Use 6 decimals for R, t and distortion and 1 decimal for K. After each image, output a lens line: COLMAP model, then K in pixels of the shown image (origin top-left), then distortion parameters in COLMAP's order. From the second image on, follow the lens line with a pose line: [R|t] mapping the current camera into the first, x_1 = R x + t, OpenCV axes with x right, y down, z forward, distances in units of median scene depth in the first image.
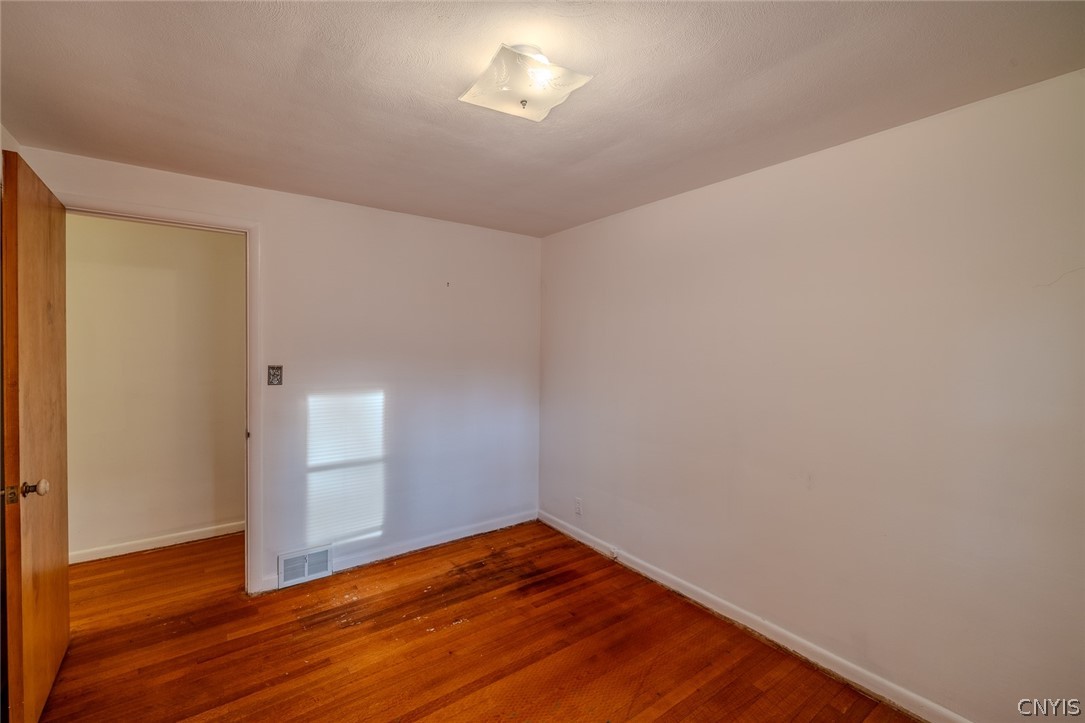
lens RADIAL K [[459.4, 0, 543.0], [0, 459.4, 353.9], [0, 0, 1]] dist [0.002849, 0.000256]
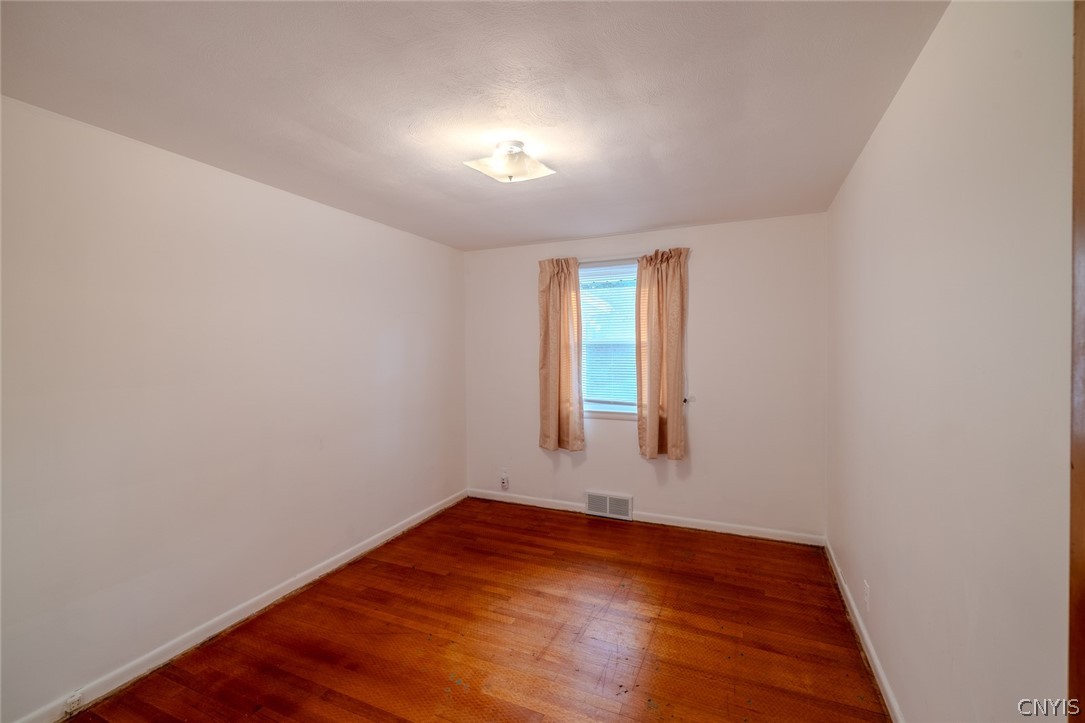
lens RADIAL K [[459.4, 0, 542.4], [0, 459.4, 361.0], [0, 0, 1]] dist [0.002849, 0.000256]
pose [[-0.498553, -0.046943, 0.865587, -0.844097], [-0.006518, 0.998707, 0.050408, -0.047185], [-0.866835, 0.019489, -0.498214, 1.021080]]
